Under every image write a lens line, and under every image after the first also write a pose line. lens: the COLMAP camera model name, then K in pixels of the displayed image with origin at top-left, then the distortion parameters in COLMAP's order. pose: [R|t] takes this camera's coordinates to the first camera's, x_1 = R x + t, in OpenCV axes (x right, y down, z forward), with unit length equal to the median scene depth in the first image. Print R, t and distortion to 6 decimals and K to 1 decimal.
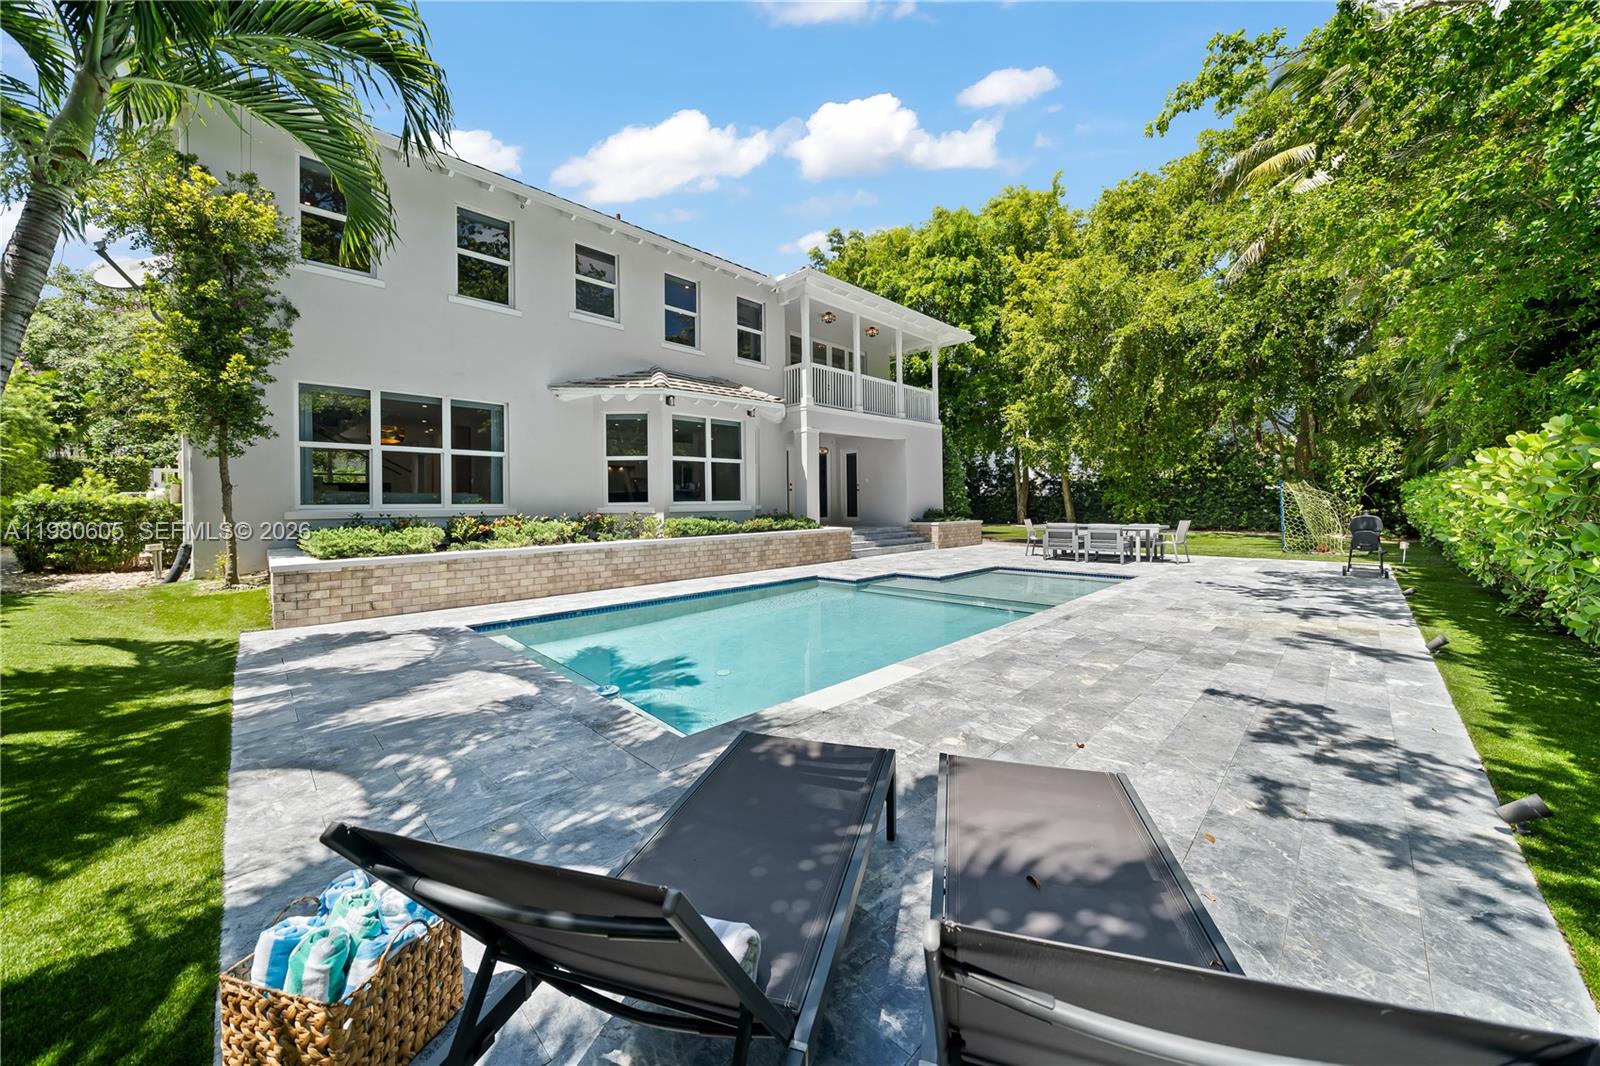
lens RADIAL K [[562.6, 0, 798.9], [0, 562.6, 500.0], [0, 0, 1]] dist [0.000292, -0.000005]
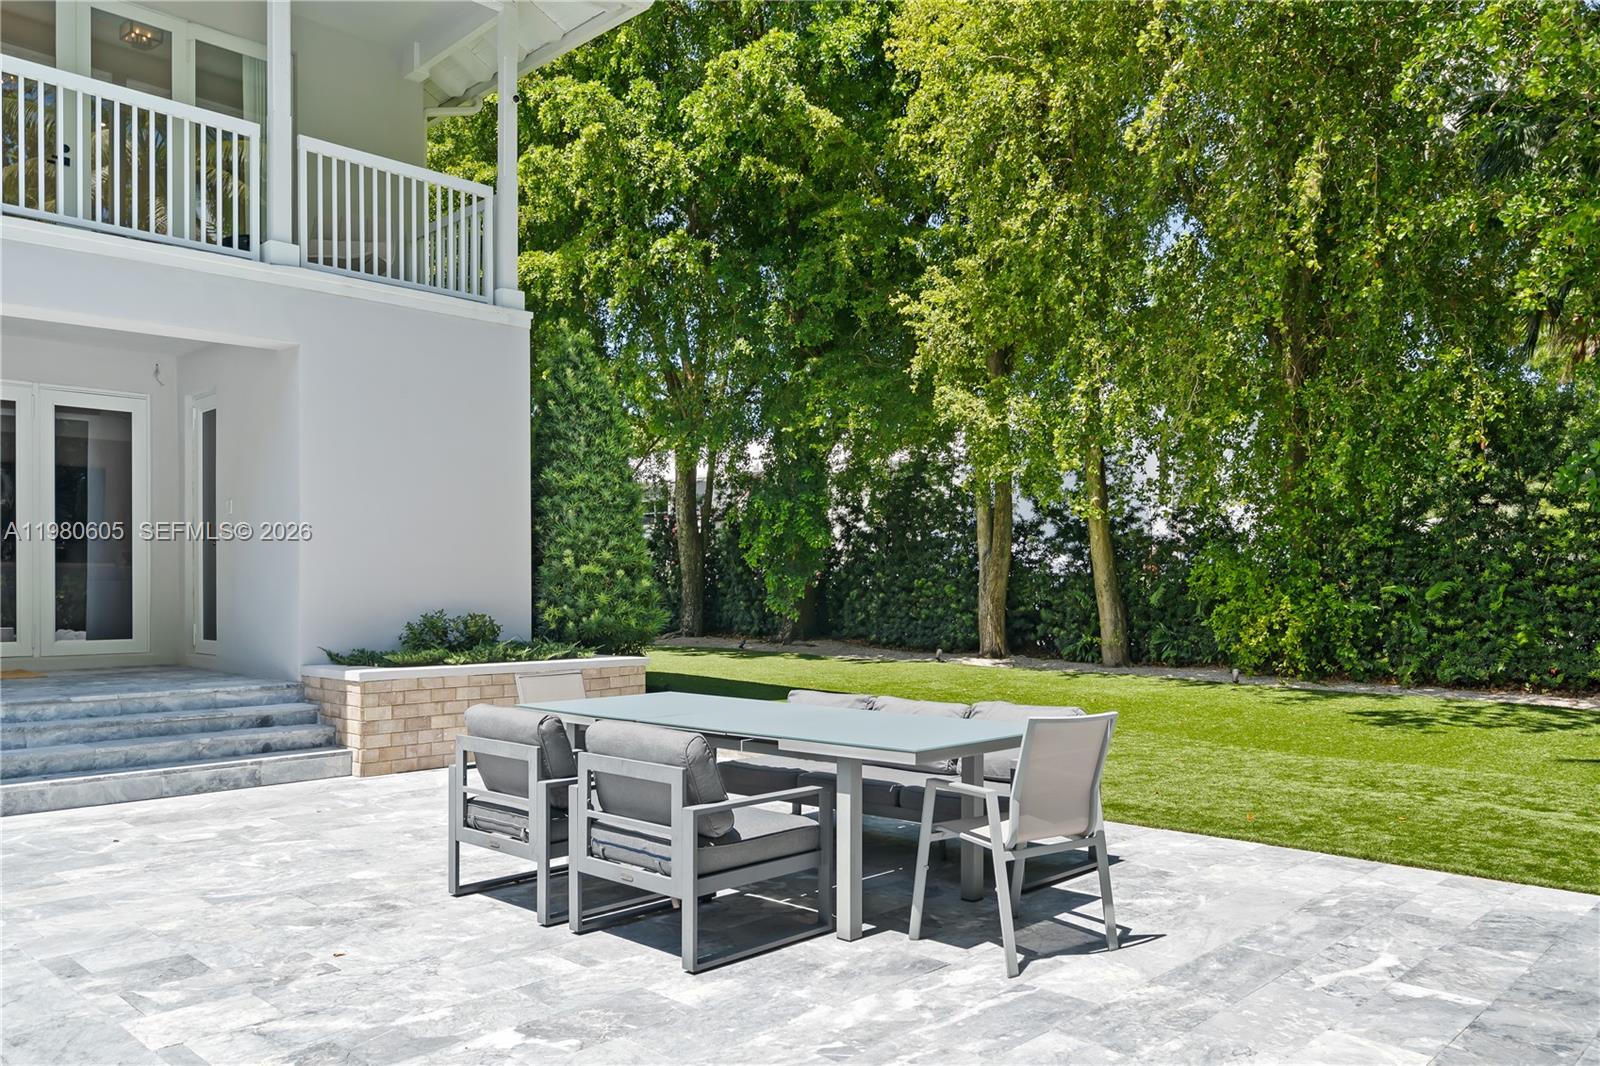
lens RADIAL K [[1169.5, 0, 847.8], [0, 1169.5, 601.3], [0, 0, 1]] dist [0.008707, 0.003057]
pose [[0.999069, 0.007608, 0.042462, 0.633367], [-0.008282, 0.999842, 0.015705, -0.000984], [-0.042336, -0.016042, 0.998975, 0.683309]]
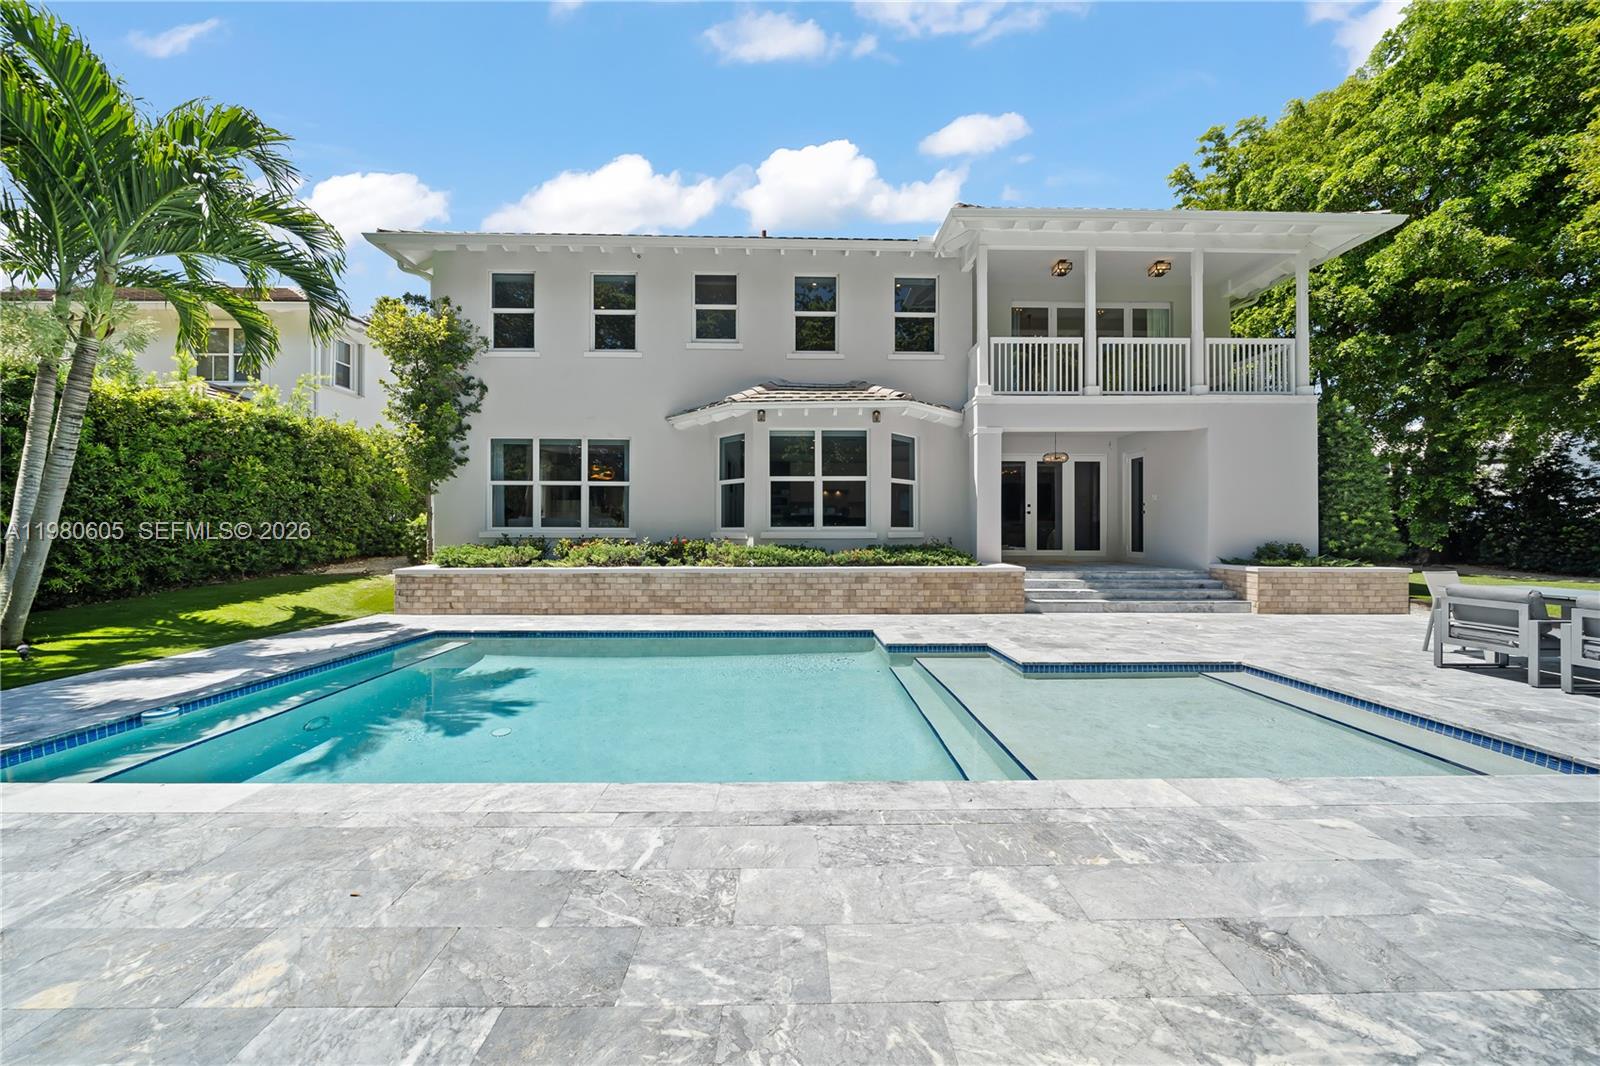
lens RADIAL K [[545.8, 0, 799.1], [0, 545.8, 526.8], [0, 0, 1]] dist [-0.000969, -0.000071]
pose [[0.721046, 0.005489, -0.692865, 0.424538], [-0.005456, 0.999983, 0.002244, 0.000626], [0.692866, 0.002162, 0.721063, 0.406280]]
